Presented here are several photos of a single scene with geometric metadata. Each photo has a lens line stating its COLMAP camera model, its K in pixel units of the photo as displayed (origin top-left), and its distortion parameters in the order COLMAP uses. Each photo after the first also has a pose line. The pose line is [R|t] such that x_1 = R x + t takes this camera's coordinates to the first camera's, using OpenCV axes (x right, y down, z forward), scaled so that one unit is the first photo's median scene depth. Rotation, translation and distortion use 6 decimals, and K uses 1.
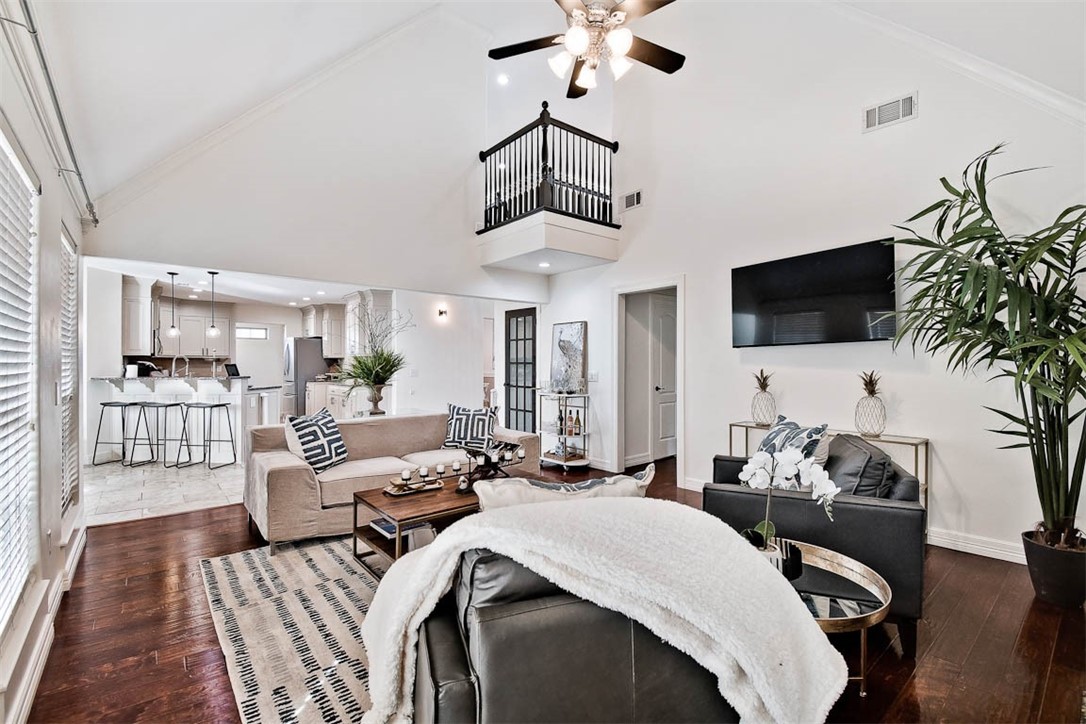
lens RADIAL K [[480.7, 0, 540.1], [0, 480.7, 355.6], [0, 0, 1]] dist [0.000927, -0.000238]
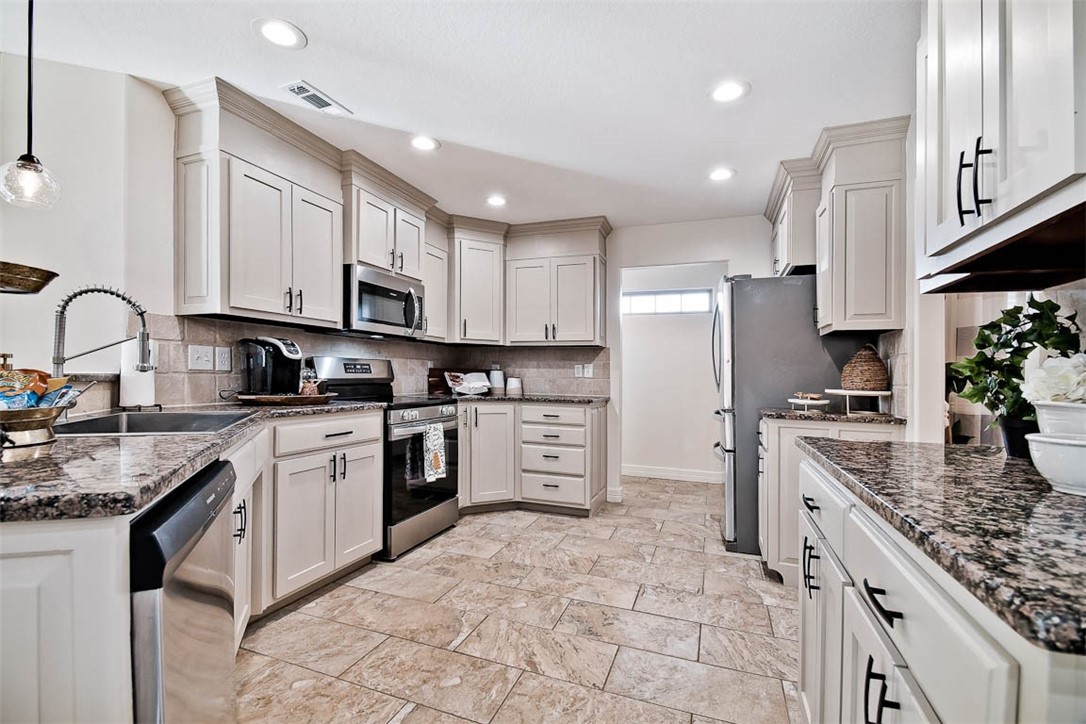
lens RADIAL K [[480.7, 0, 540.1], [0, 480.7, 355.6], [0, 0, 1]] dist [0.000927, -0.000238]
pose [[0.505781, -0.025847, -0.862275, -0.289644], [-0.001482, 0.999524, -0.030831, 0.026392], [0.862661, 0.016871, 0.505502, 0.717283]]
